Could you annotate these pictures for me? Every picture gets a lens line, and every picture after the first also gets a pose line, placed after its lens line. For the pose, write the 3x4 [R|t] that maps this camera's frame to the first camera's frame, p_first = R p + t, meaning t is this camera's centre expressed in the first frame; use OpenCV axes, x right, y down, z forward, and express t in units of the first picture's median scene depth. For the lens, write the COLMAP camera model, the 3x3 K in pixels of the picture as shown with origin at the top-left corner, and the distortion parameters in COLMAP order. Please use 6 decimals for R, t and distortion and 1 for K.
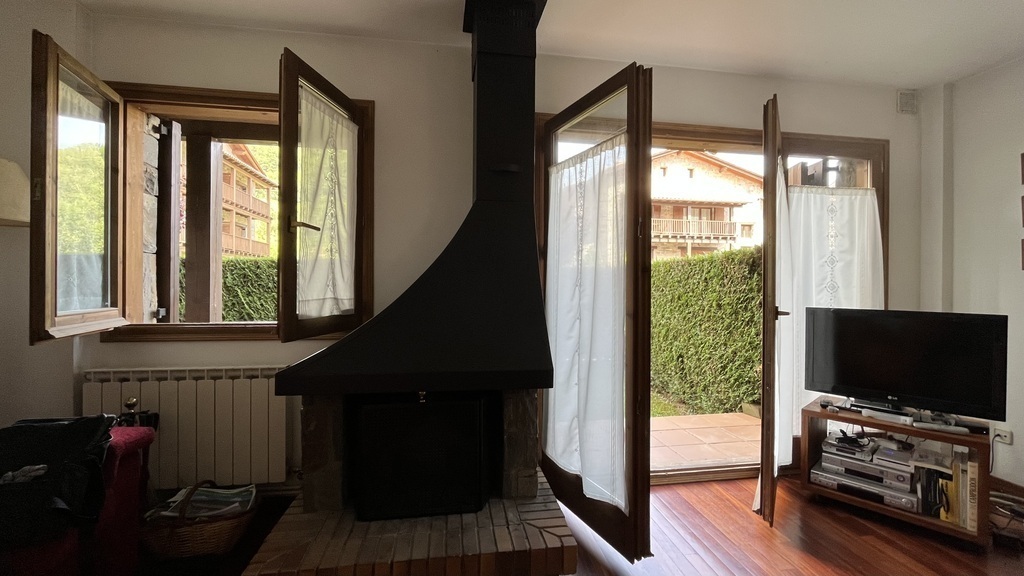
lens RADIAL K [[421.9, 0, 509.2], [0, 421.9, 288.0], [0, 0, 1]] dist [0.002260, 0.000169]
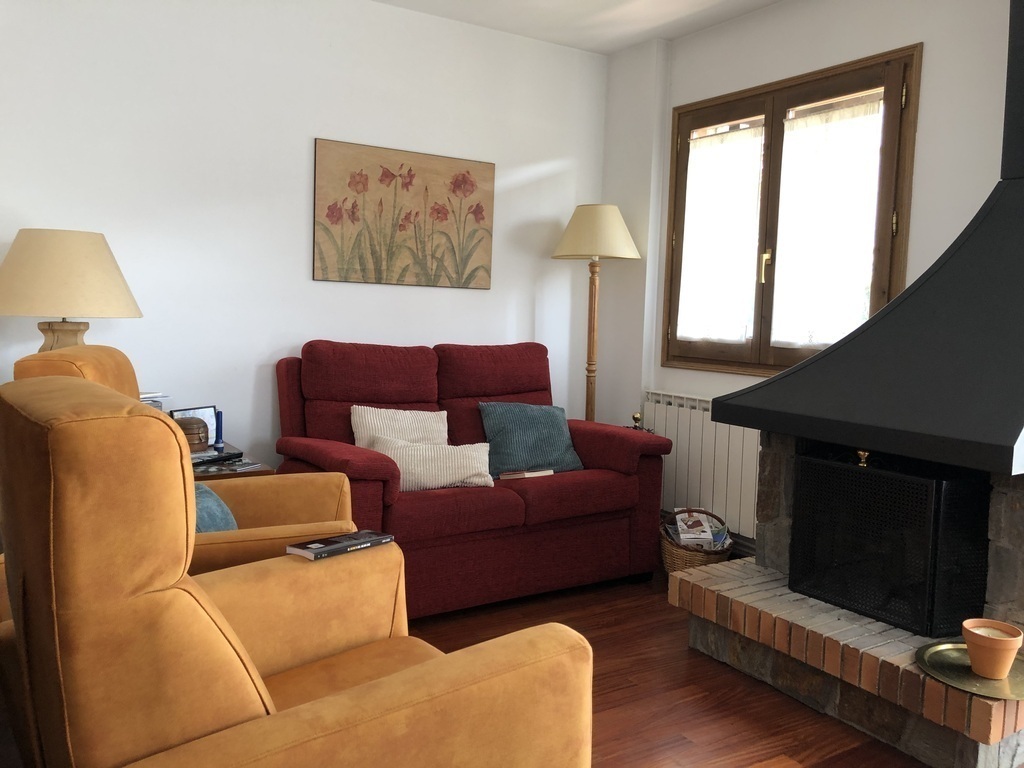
lens RADIAL K [[824.6, 0, 503.4], [0, 824.6, 387.7], [0, 0, 1]] dist [0.028728, -0.015354]
pose [[0.404090, 0.096087, -0.909658, 0.586099], [-0.030334, 0.995328, 0.091661, 0.004678], [0.914216, -0.009445, 0.405117, -0.145287]]
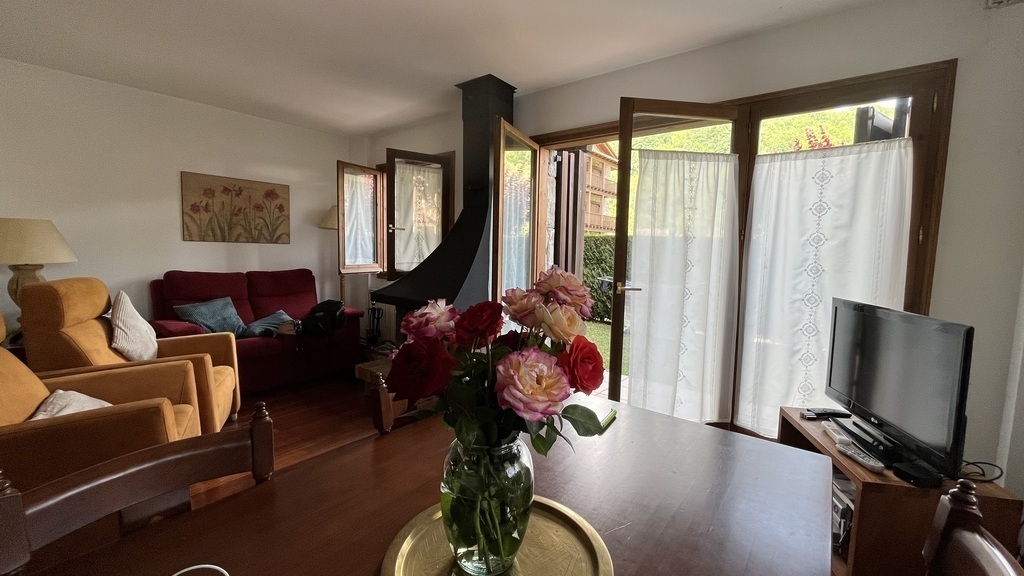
lens RADIAL K [[421.9, 0, 516.7], [0, 421.9, 285.8], [0, 0, 1]] dist [0.002260, 0.000169]
pose [[0.670553, 0.074589, -0.738102, 1.036768], [-0.022503, 0.996520, 0.080260, -0.026907], [0.741520, -0.037209, 0.669898, 0.002797]]
